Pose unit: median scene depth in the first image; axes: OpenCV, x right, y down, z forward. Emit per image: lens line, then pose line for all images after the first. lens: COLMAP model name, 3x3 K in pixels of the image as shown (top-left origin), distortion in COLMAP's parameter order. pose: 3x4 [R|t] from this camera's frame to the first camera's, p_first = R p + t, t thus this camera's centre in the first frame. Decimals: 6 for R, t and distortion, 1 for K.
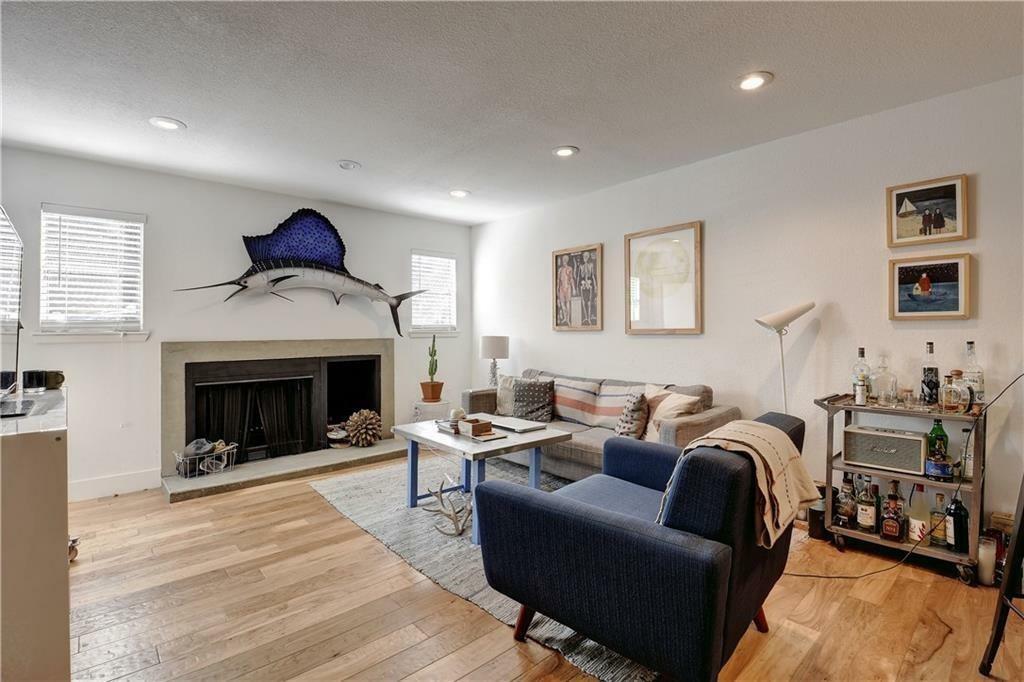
lens RADIAL K [[462.0, 0, 506.4], [0, 462.0, 326.6], [0, 0, 1]] dist [0.001075, -0.009264]
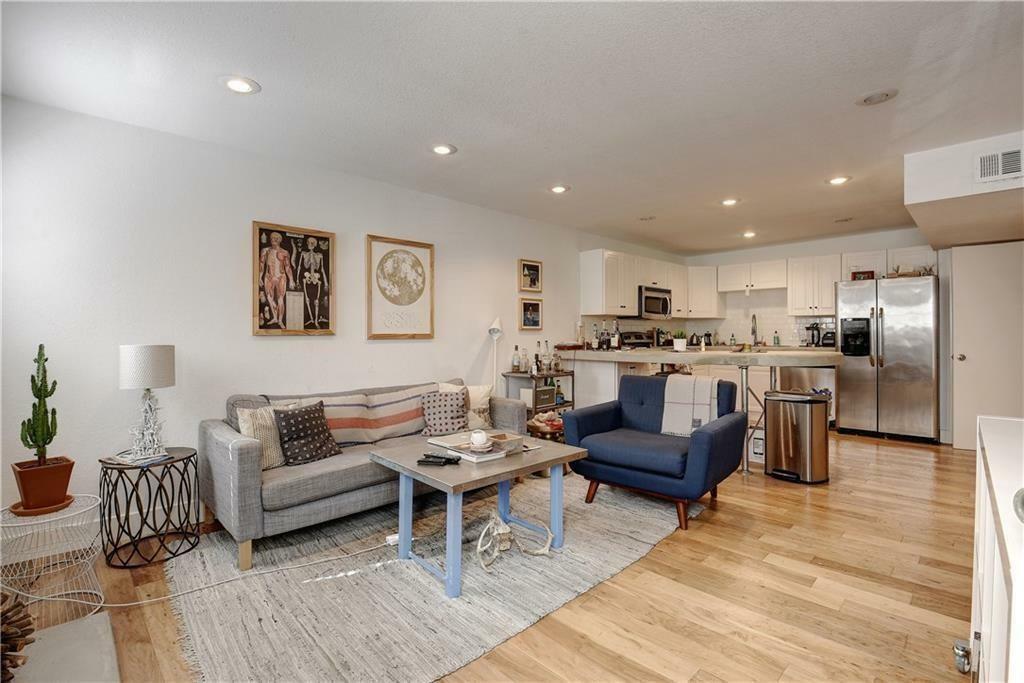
lens RADIAL K [[463.9, 0, 503.9], [0, 463.9, 333.1], [0, 0, 1]] dist [0.000697, -0.020519]
pose [[-0.025589, 0.008520, 0.999636, -0.655391], [-0.007621, 0.999933, -0.008717, 0.009375], [-0.999643, -0.007842, -0.025522, 0.701590]]
